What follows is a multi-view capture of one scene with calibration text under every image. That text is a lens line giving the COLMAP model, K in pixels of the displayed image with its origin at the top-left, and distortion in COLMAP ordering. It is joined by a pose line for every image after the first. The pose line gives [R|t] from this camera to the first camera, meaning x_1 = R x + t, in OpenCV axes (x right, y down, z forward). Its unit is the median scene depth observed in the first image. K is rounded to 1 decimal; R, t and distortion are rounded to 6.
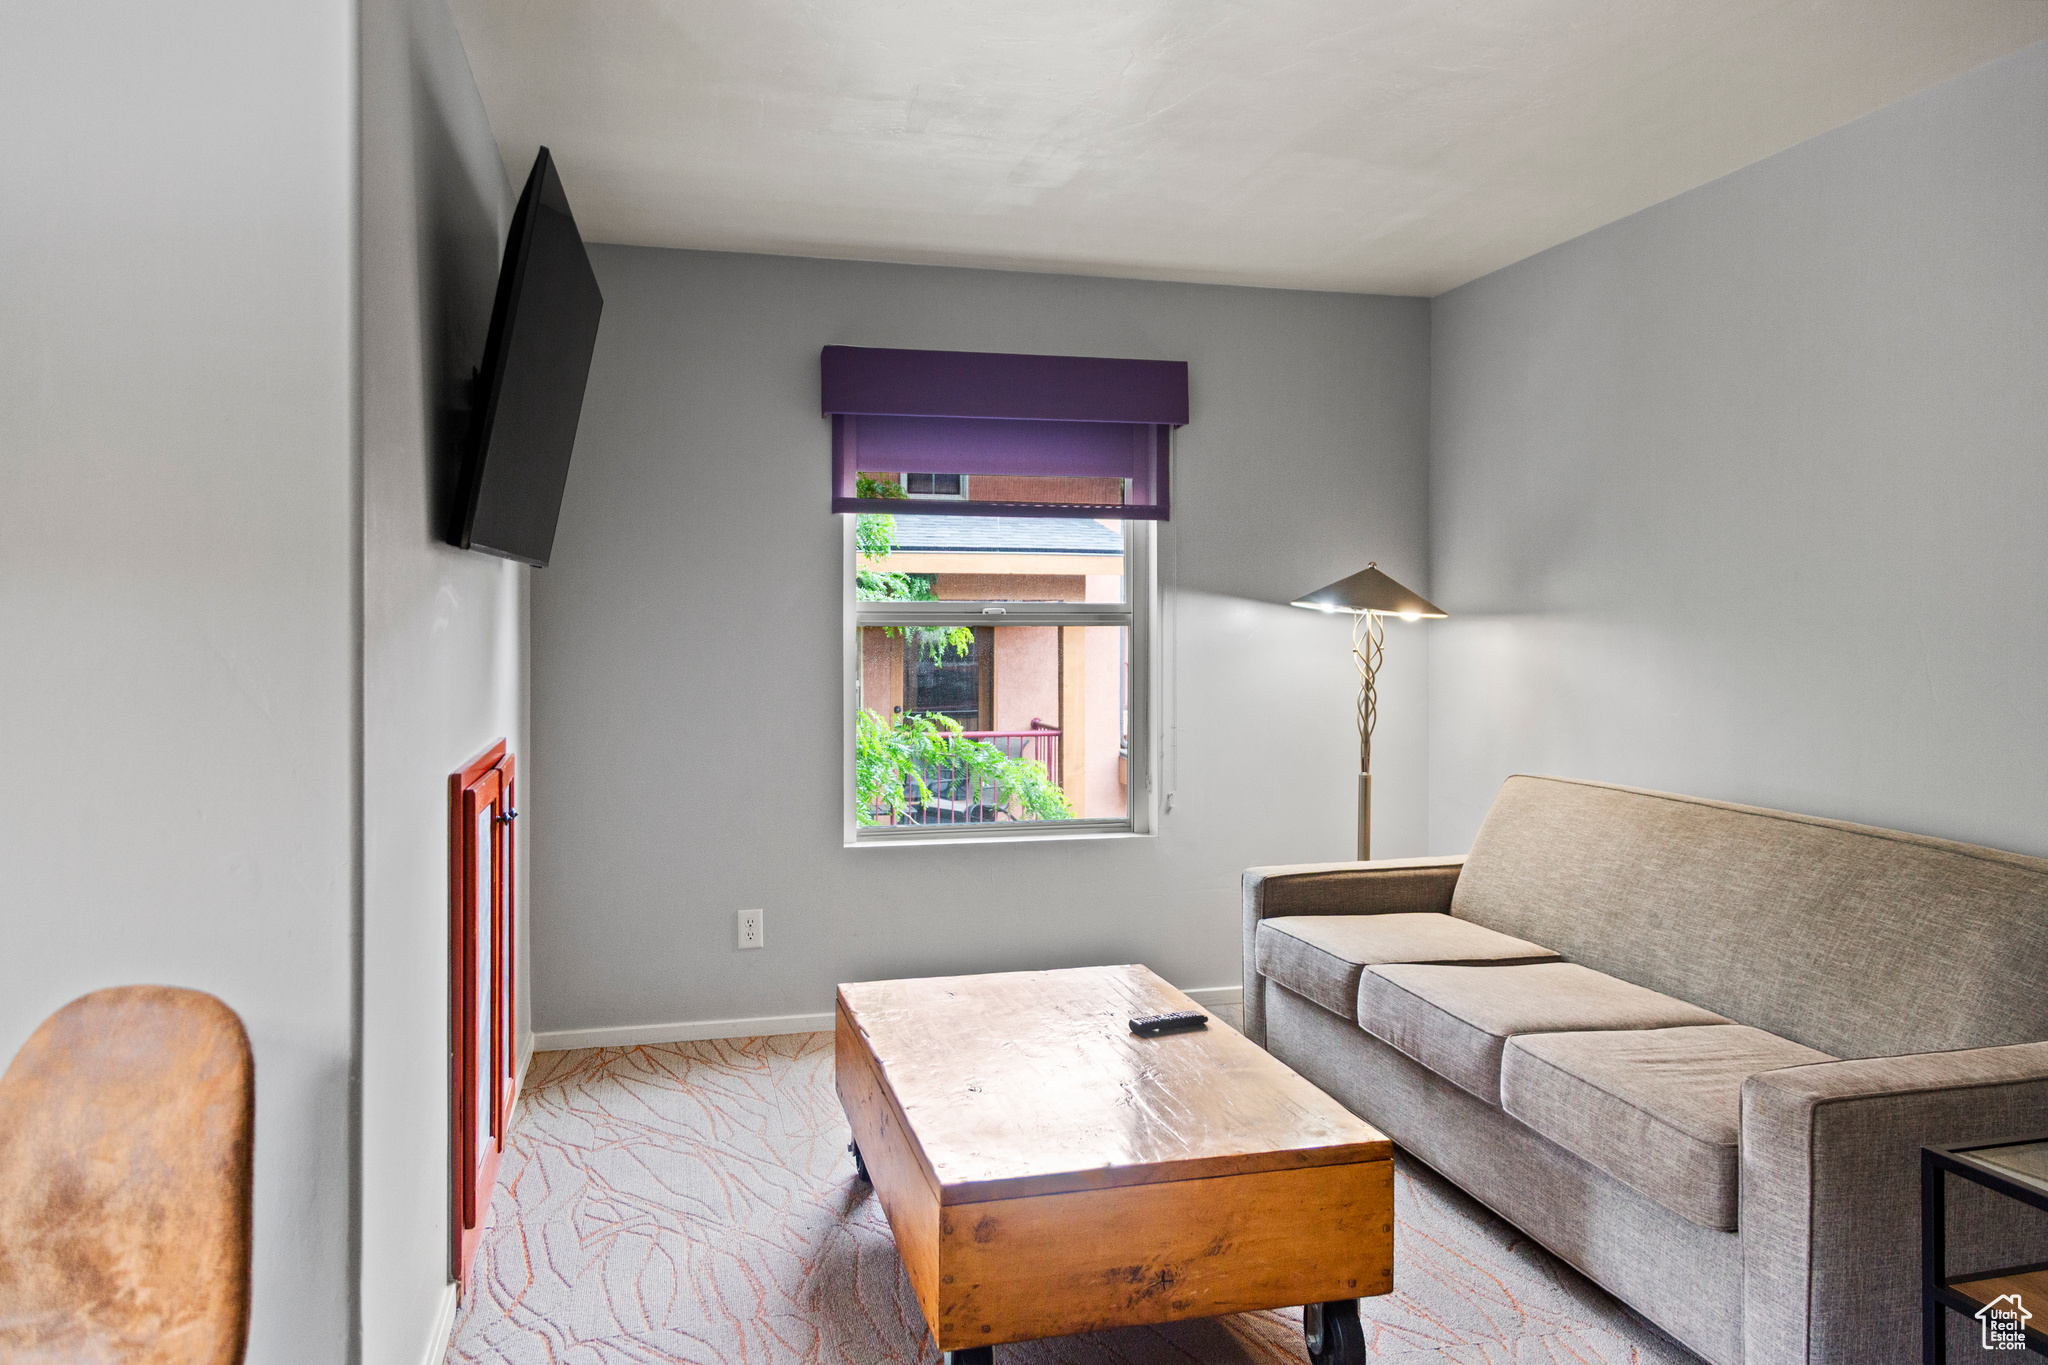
lens RADIAL K [[1411.1, 0, 1019.7], [0, 1411.1, 625.8], [0, 0, 1]] dist [0.025702, -0.001329]
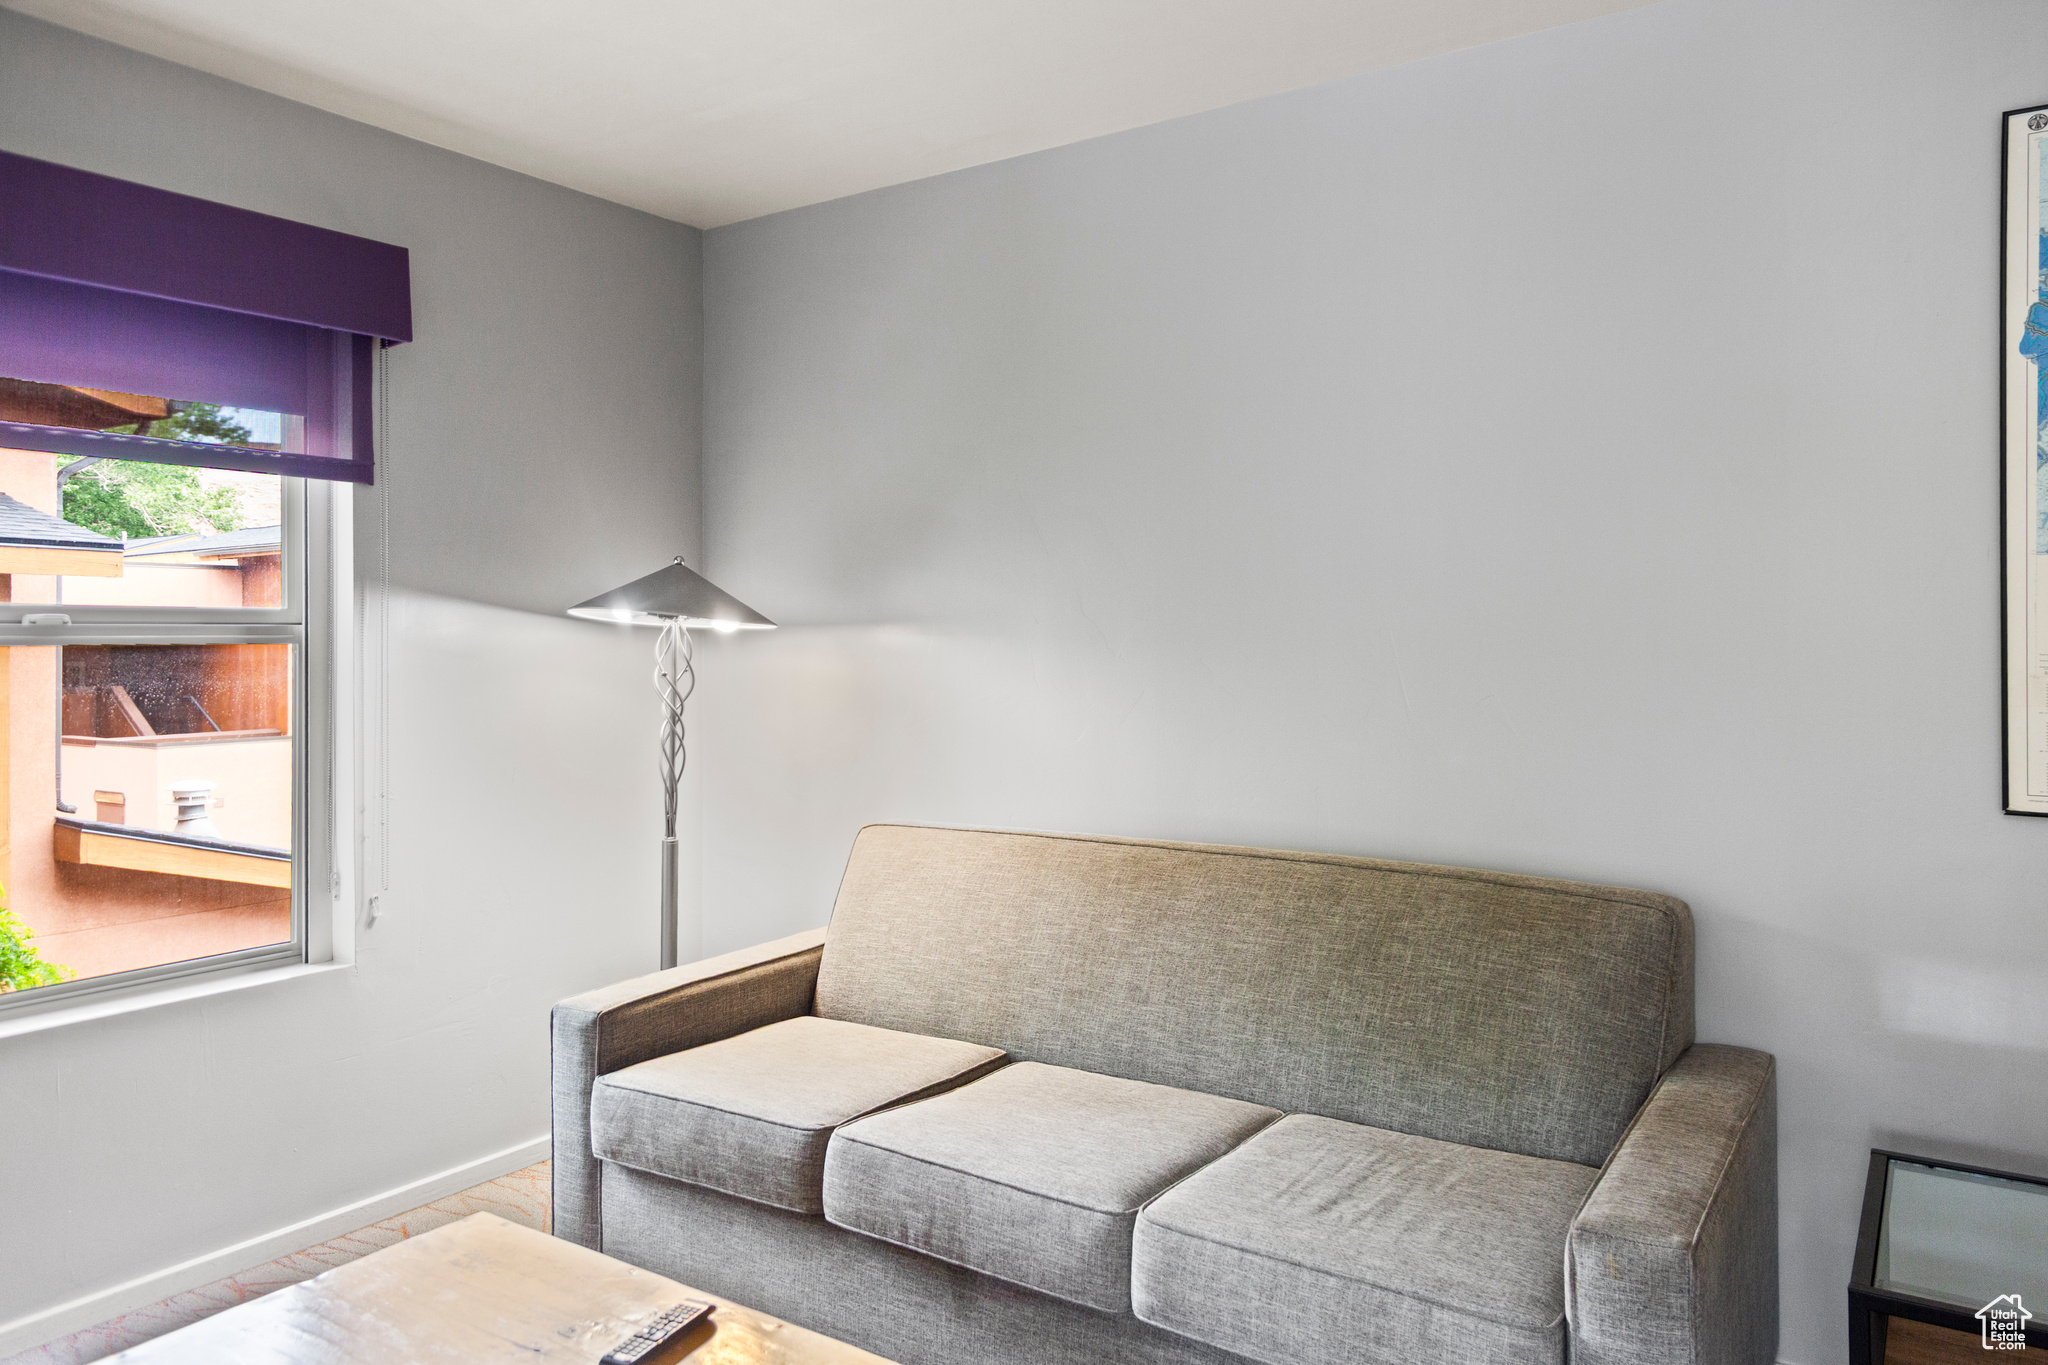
lens RADIAL K [[1411.1, 0, 1019.7], [0, 1411.1, 625.8], [0, 0, 1]] dist [0.025702, -0.001329]
pose [[0.752638, 0.000538, 0.658434, -0.150294], [0.006079, 0.999951, -0.007766, -0.001382], [-0.658406, 0.009848, 0.752598, 0.433445]]
